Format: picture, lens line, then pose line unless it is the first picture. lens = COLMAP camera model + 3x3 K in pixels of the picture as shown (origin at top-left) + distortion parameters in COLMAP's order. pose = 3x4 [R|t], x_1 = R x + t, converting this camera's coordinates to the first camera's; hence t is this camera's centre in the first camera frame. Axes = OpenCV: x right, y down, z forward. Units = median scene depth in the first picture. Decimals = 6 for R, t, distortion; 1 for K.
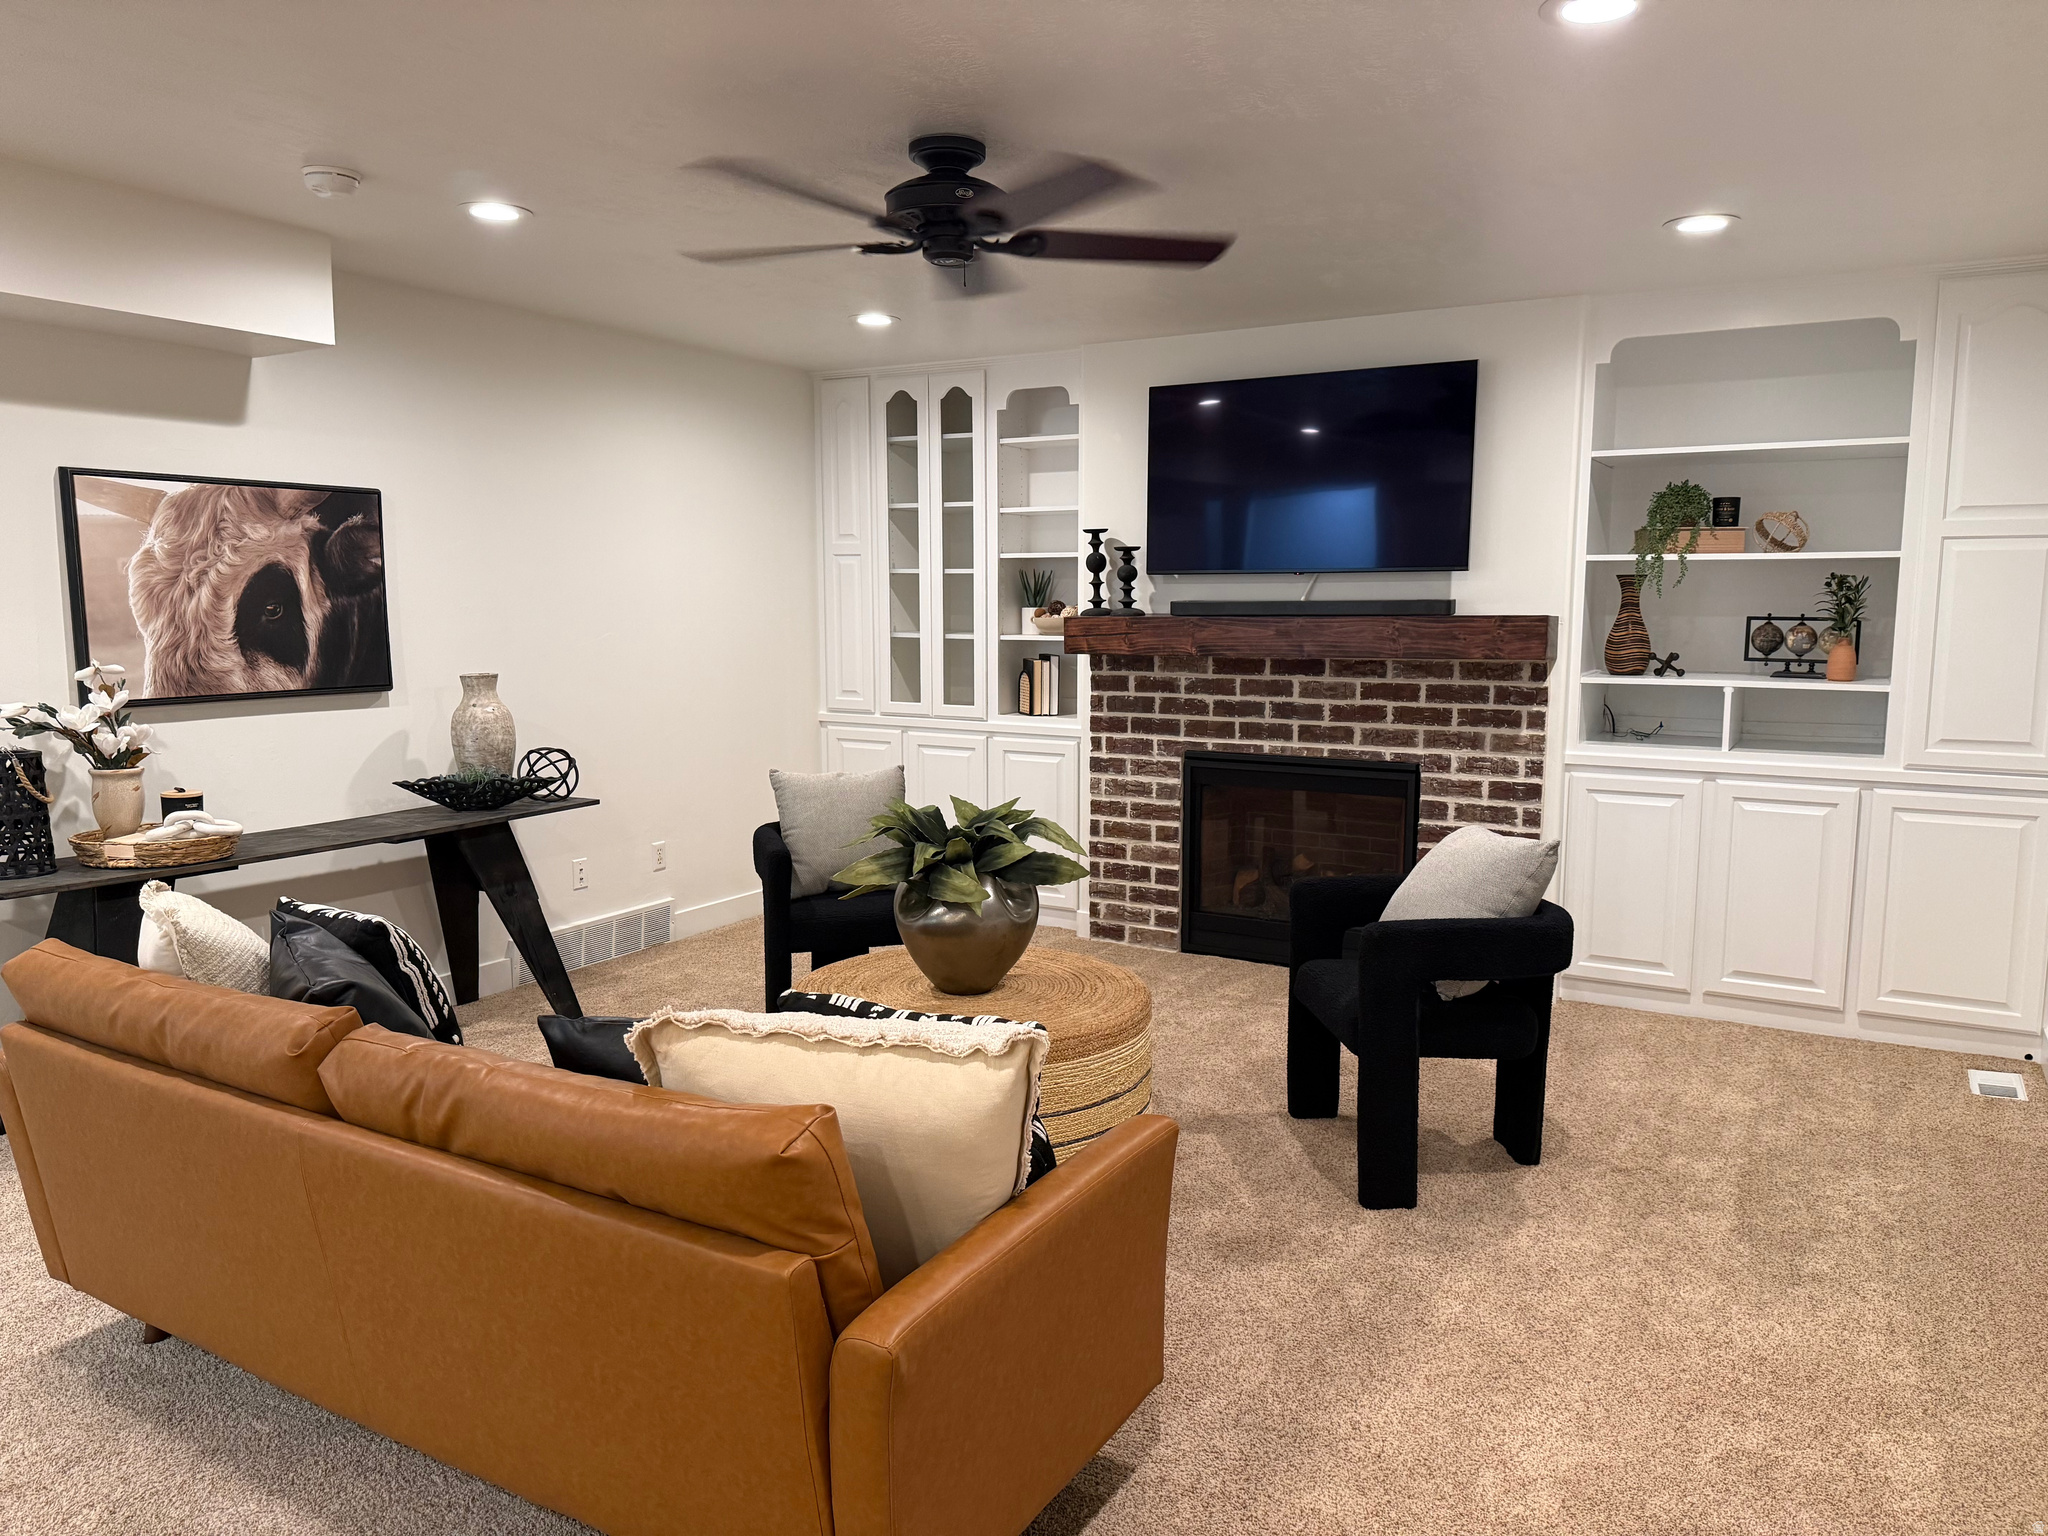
lens RADIAL K [[1435.1, 0, 1014.5], [0, 1435.1, 767.6], [0, 0, 1]] dist [0.064755, -0.082127]
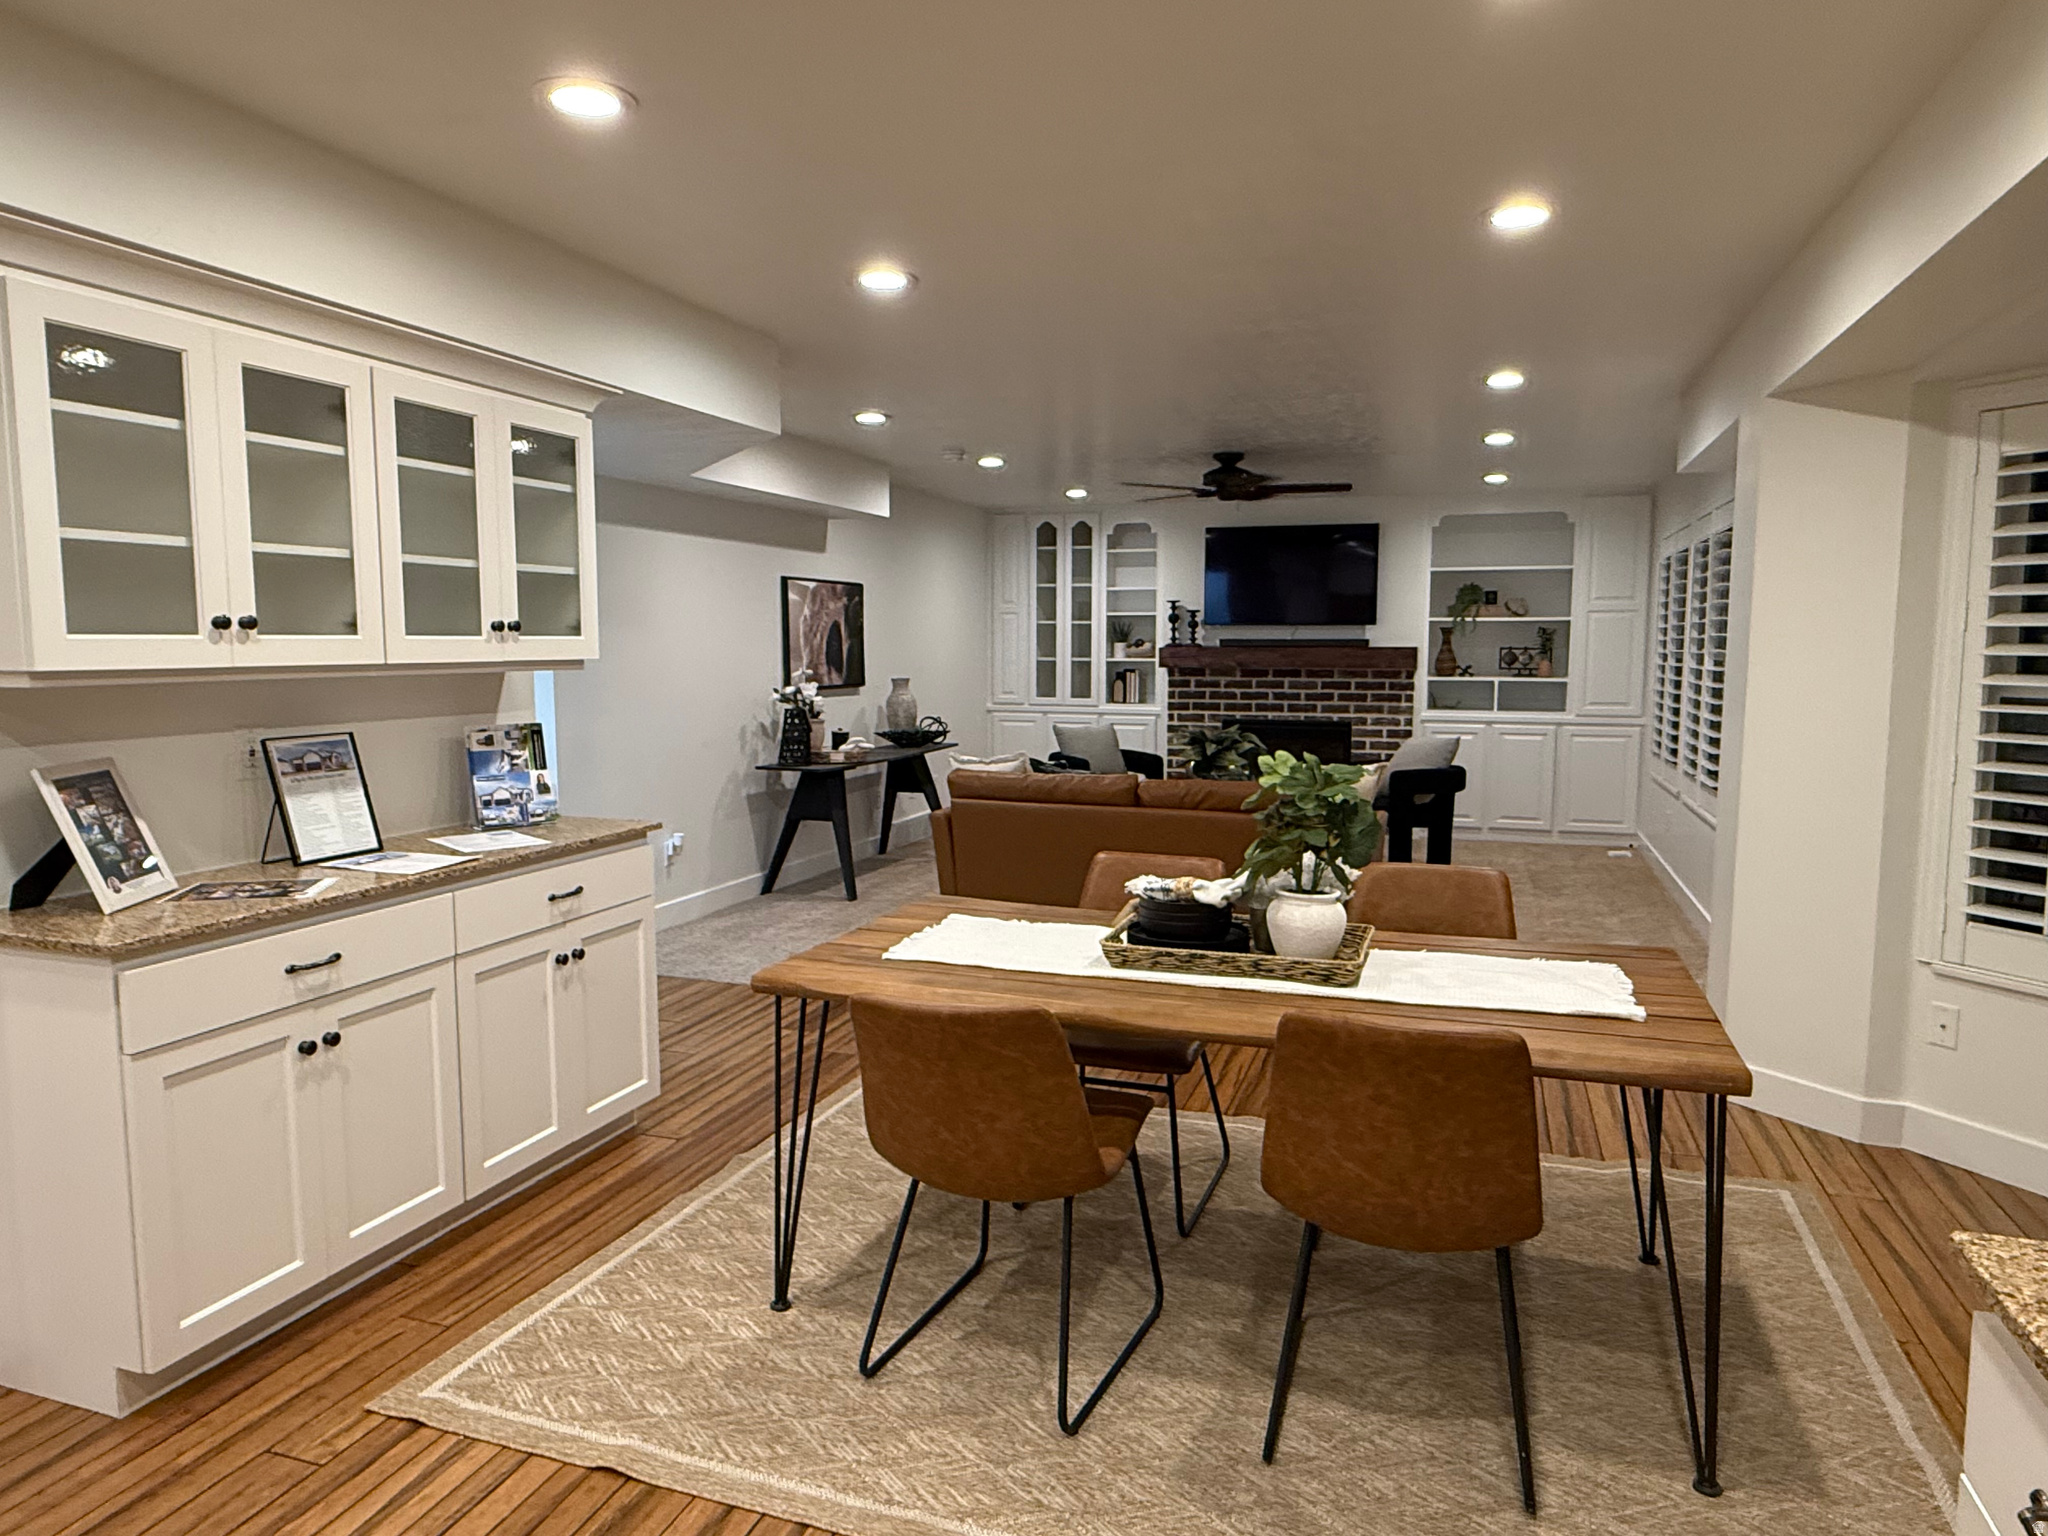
lens RADIAL K [[1297.5, 0, 1024.0], [0, 1297.5, 768.0], [0, 0, 1]] dist [0.005653, 0.005289]
pose [[0.981903, -0.018029, 0.188522, -0.511617], [0.021145, 0.999671, -0.014527, 0.079450], [-0.188198, 0.018251, 0.981961, -0.683009]]
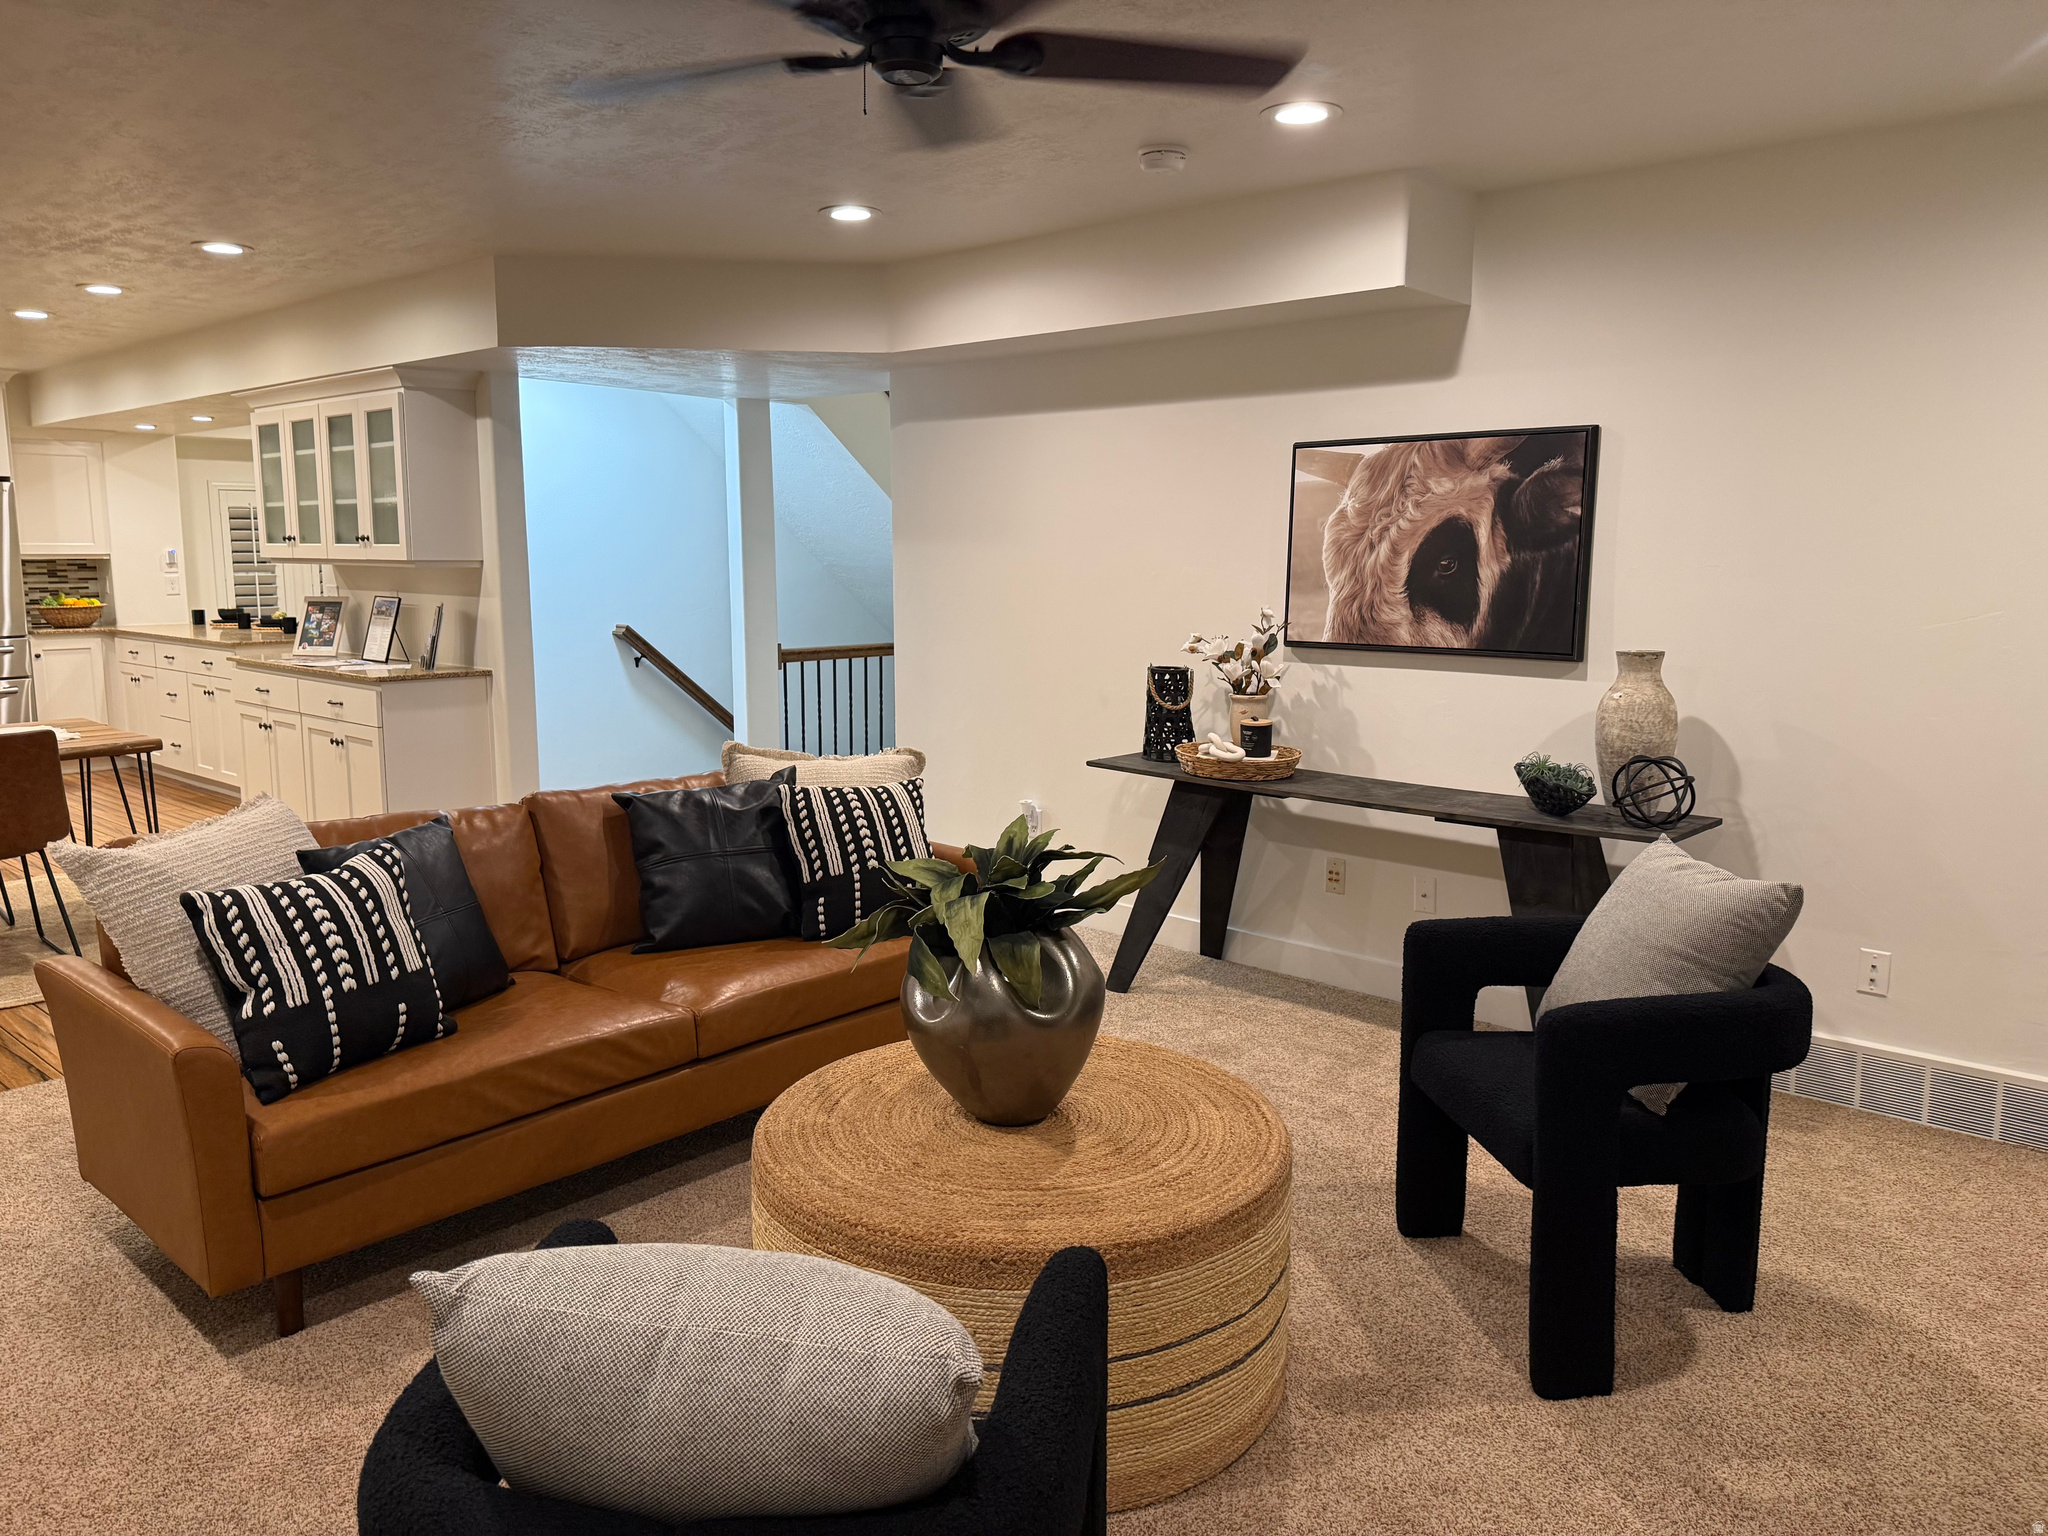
lens RADIAL K [[1434.3, 0, 1011.8], [0, 1434.3, 763.1], [0, 0, 1]] dist [0.050936, -0.058860]
pose [[-0.192858, 0.142253, -0.970860, 0.441434], [-0.118525, 0.978813, 0.166963, -0.090686], [0.974042, 0.147272, -0.171912, 0.774103]]
